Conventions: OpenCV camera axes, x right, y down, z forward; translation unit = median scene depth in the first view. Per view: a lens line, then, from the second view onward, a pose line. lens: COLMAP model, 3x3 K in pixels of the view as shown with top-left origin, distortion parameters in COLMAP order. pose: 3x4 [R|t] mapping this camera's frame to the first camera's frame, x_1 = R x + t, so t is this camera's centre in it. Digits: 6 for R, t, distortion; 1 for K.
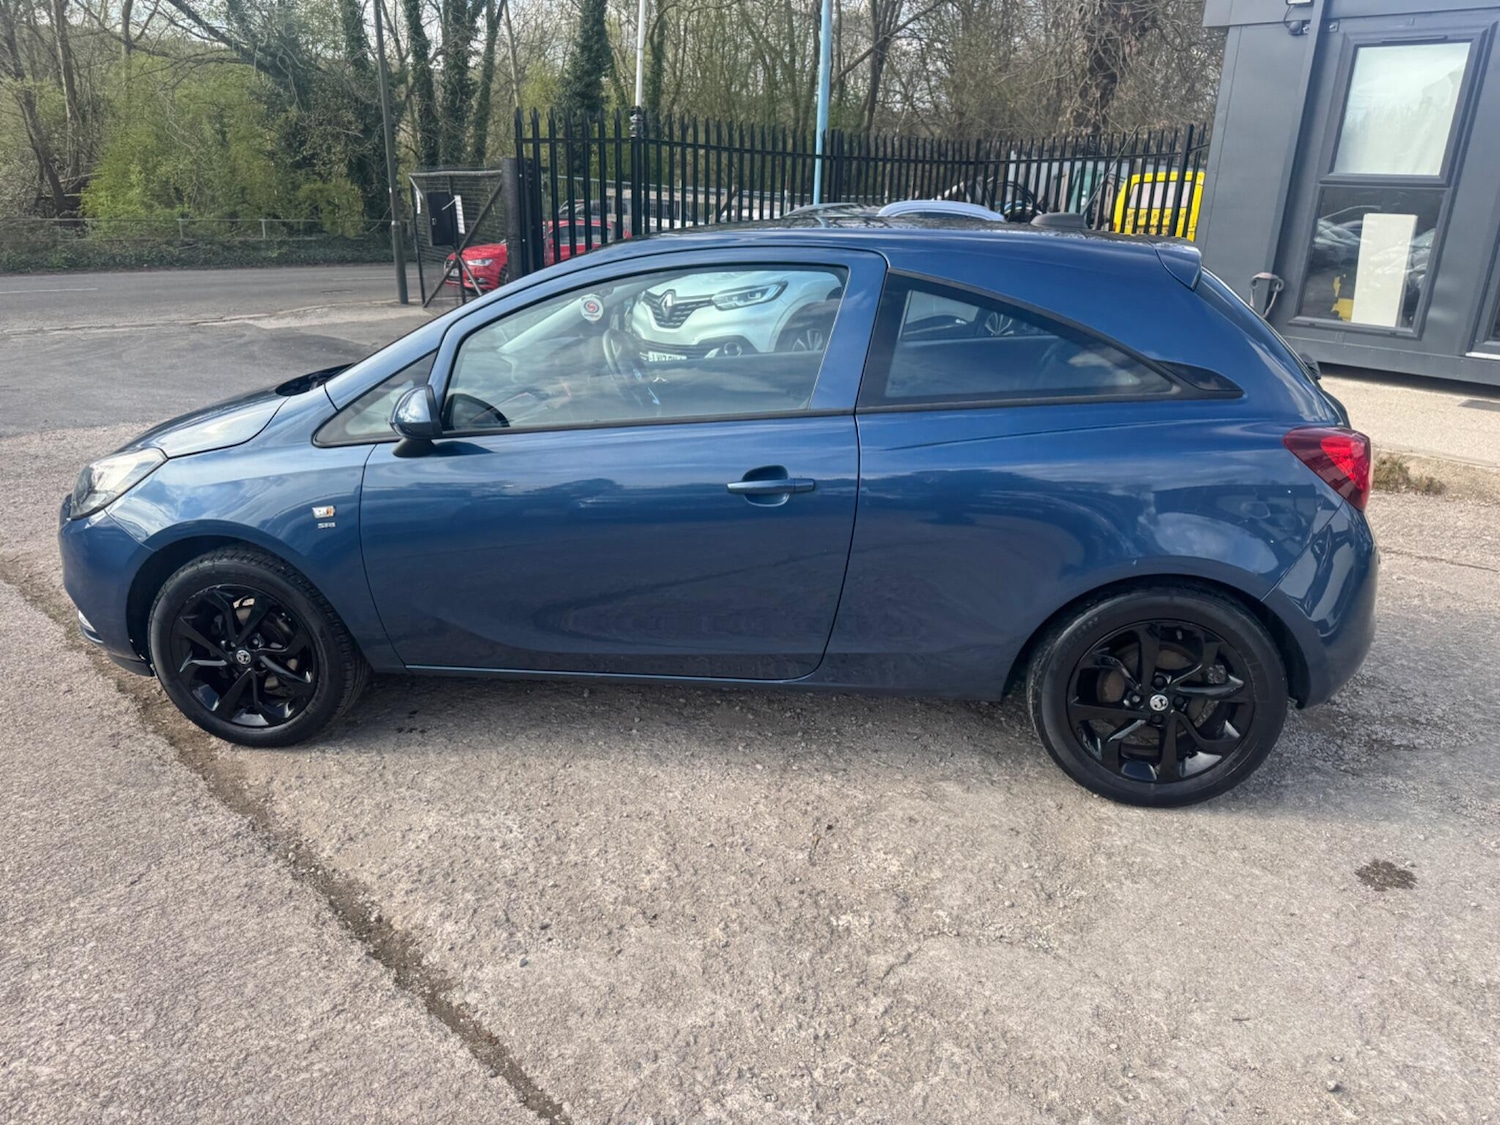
lens RADIAL K [[1068.6, 0, 749.9], [0, 1068.6, 558.8], [0, 0, 1]] dist [0.021278, -0.023528]
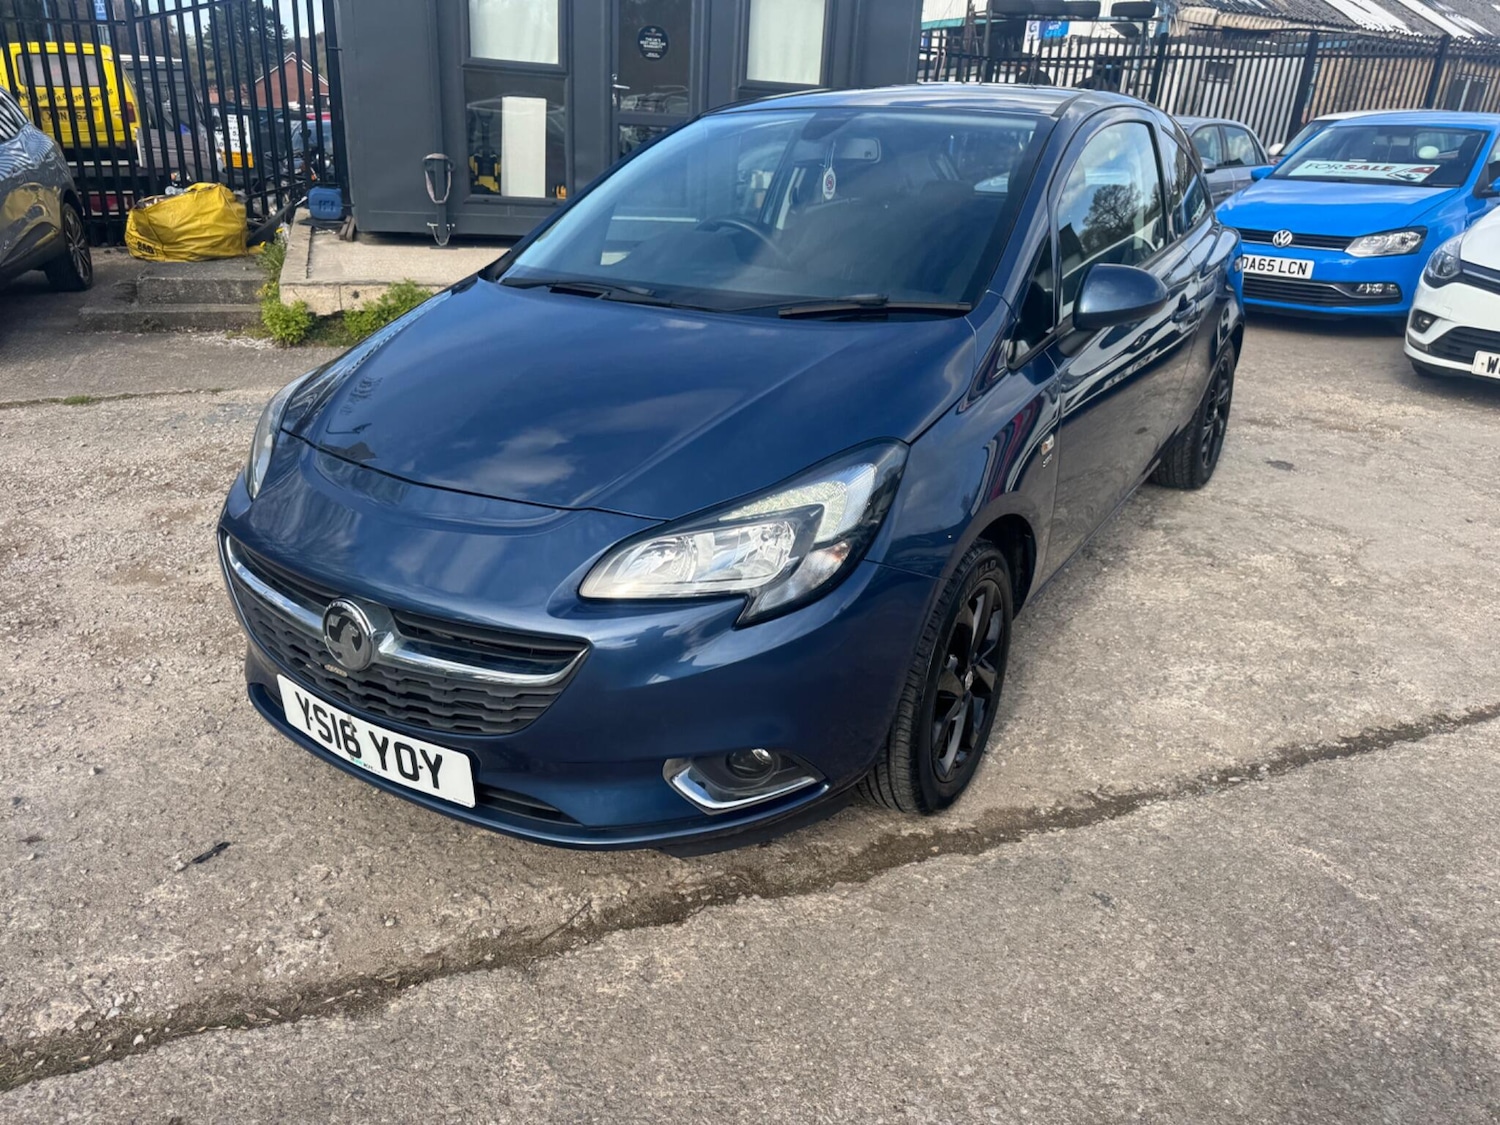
lens RADIAL K [[1068.6, 0, 760.7], [0, 1068.6, 559.8], [0, 0, 1]] dist [0.021278, -0.023528]
pose [[0.396487, -0.345421, 0.850578, -1.082176], [0.266093, 0.929982, 0.253631, -0.202937], [-0.878631, 0.125772, 0.460640, 0.743727]]
